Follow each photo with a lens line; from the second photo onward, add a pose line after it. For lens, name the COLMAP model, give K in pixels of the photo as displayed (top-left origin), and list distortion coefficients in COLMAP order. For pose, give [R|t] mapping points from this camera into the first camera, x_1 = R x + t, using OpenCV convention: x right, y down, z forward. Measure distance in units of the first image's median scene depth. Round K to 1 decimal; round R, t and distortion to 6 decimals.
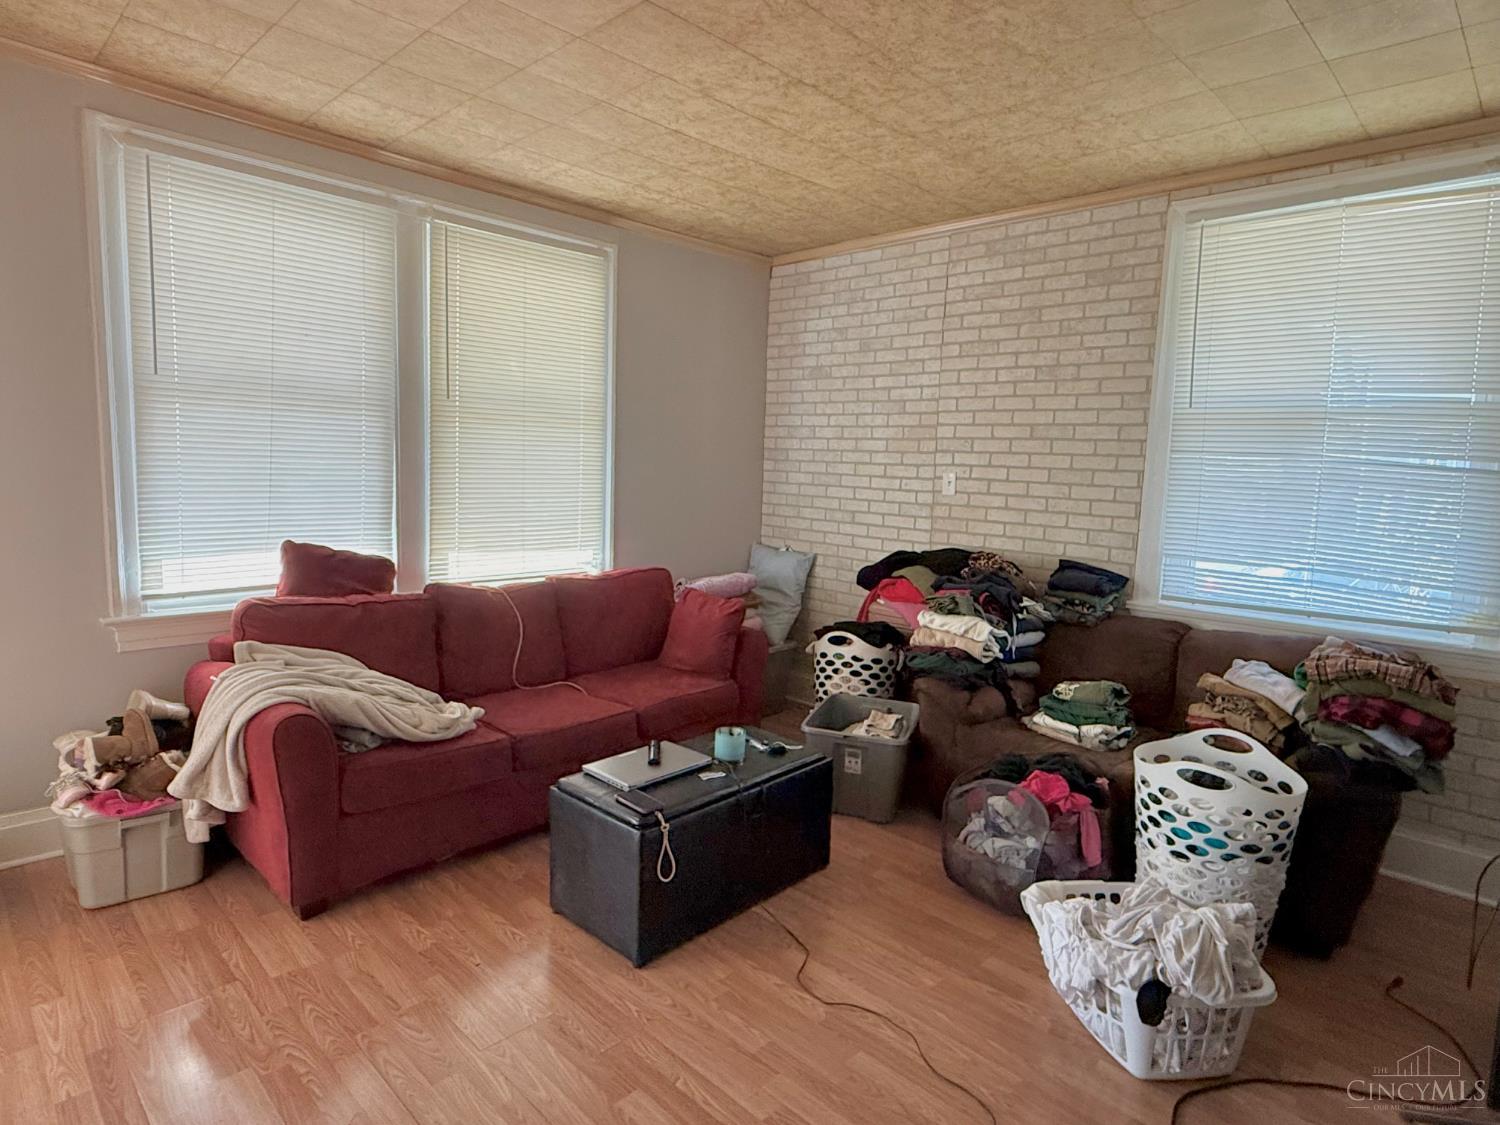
lens RADIAL K [[823.6, 0, 741.7], [0, 823.6, 556.4], [0, 0, 1]] dist [-0.004284, 0.000946]
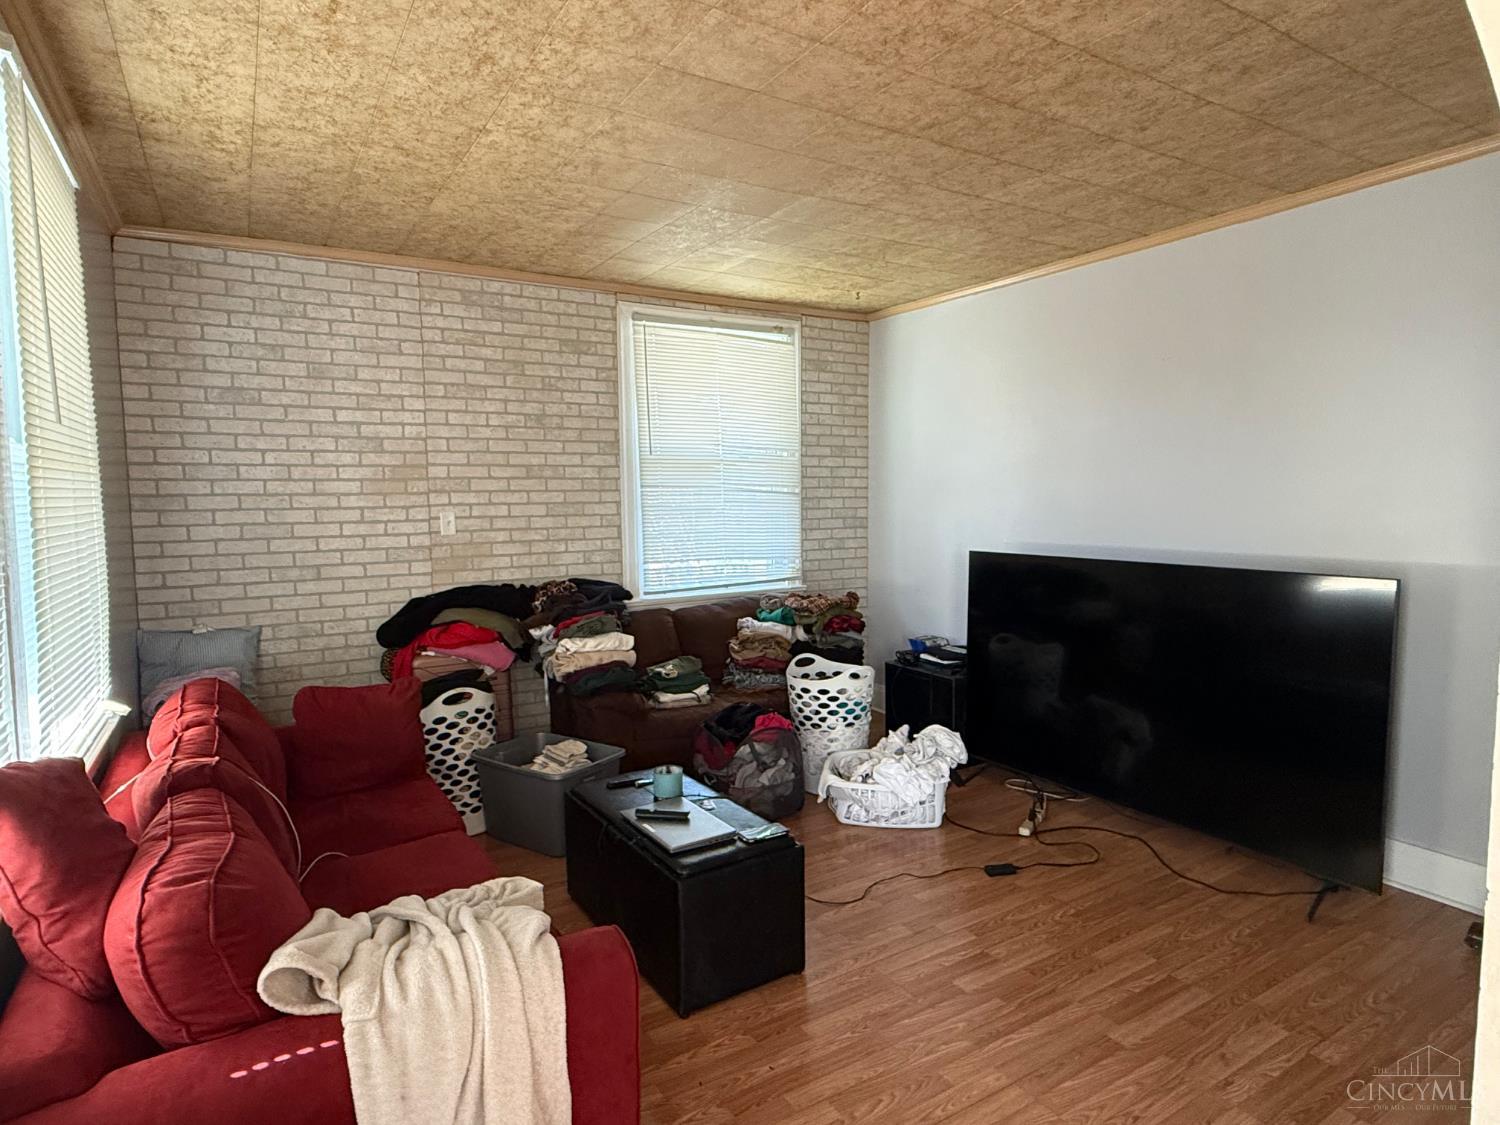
lens RADIAL K [[823.6, 0, 743.0], [0, 823.6, 567.9], [0, 0, 1]] dist [-0.004284, 0.000946]
pose [[0.267132, -0.122843, 0.955798, -0.648126], [0.134856, 0.986847, 0.089143, -0.080422], [-0.954177, 0.105082, 0.280185, 0.407491]]
